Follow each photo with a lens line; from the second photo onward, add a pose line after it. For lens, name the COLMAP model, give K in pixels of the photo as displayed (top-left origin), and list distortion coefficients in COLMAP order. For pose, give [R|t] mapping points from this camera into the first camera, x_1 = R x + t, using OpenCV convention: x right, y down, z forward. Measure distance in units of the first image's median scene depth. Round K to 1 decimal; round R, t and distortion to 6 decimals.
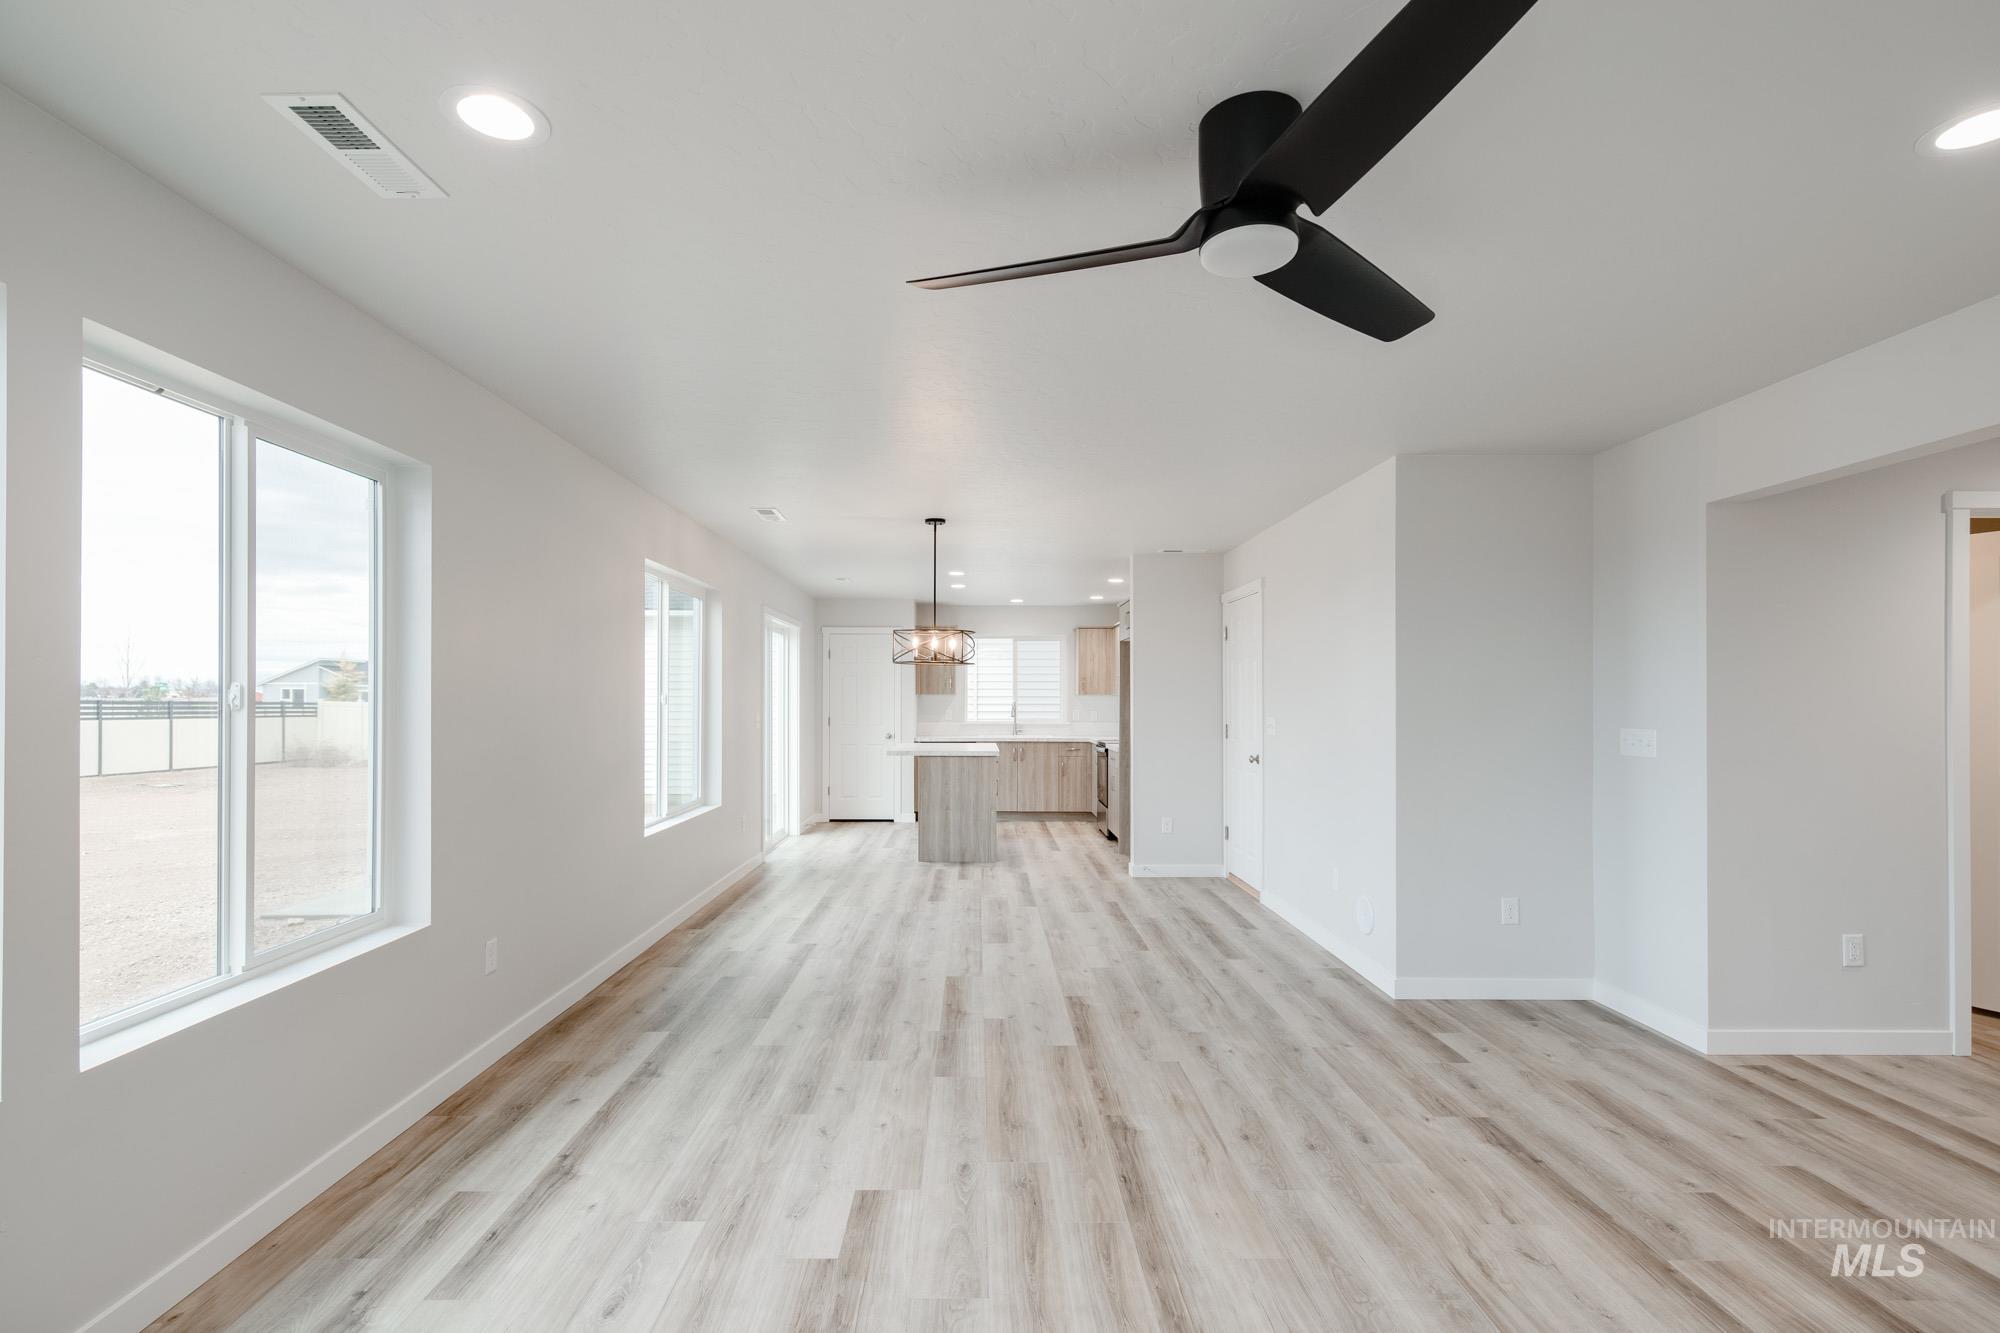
lens RADIAL K [[927.2, 0, 917.9], [0, 927.2, 698.6], [0, 0, 1]] dist [0.004152, 0.000059]
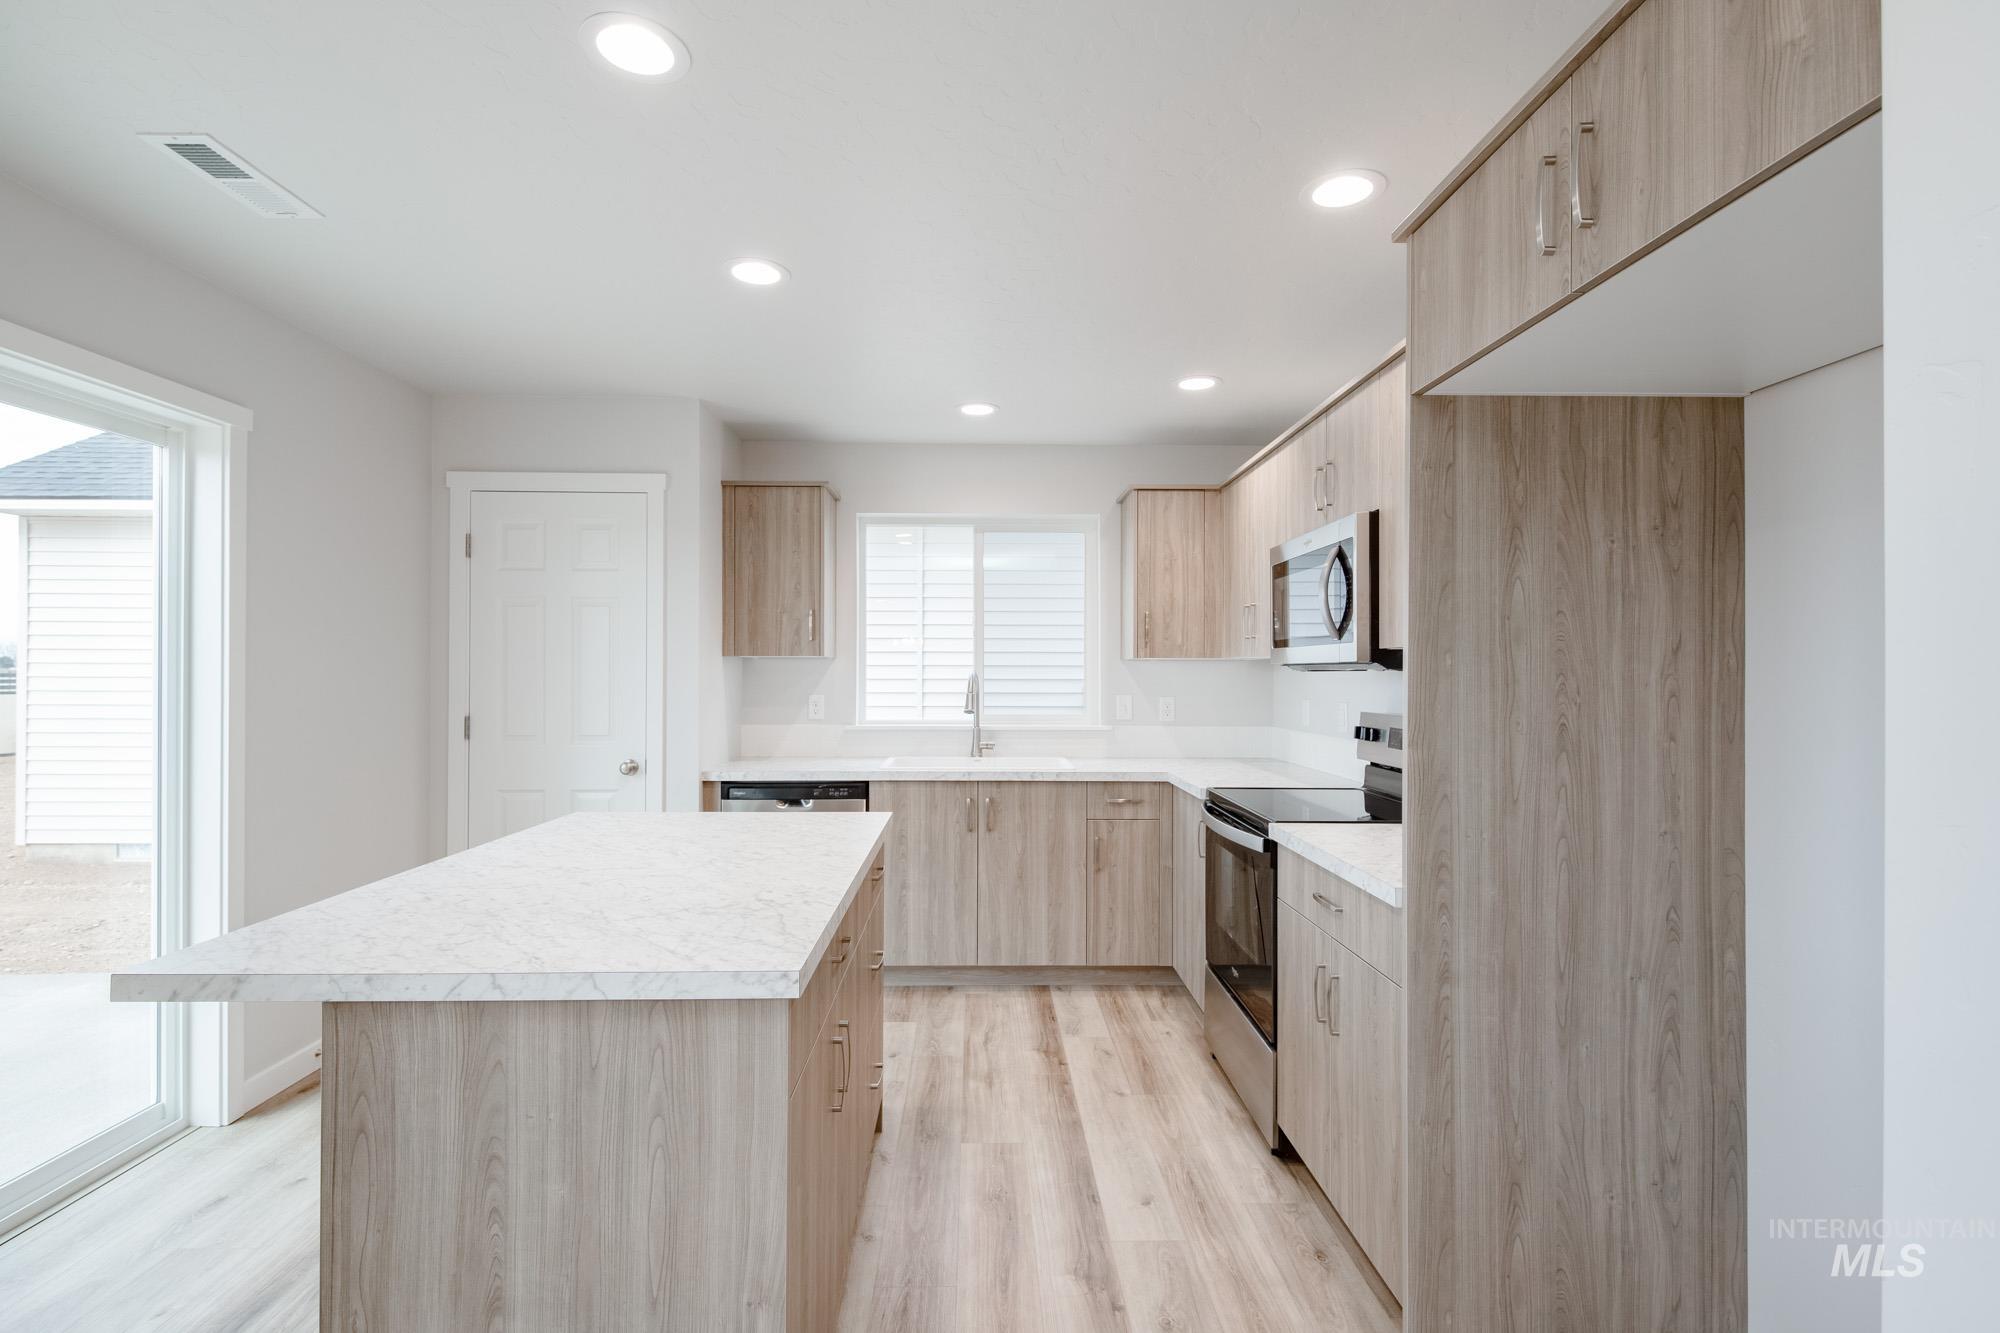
lens RADIAL K [[910.1, 0, 1000.0], [0, 910.1, 666.5], [0, 0, 1]] dist [0.001762, -0.000195]
pose [[0.995891, 0.003013, 0.090512, 0.161026], [-0.002462, 0.999978, -0.006198, 0.004241], [-0.090528, 0.005949, 0.995876, 1.230962]]
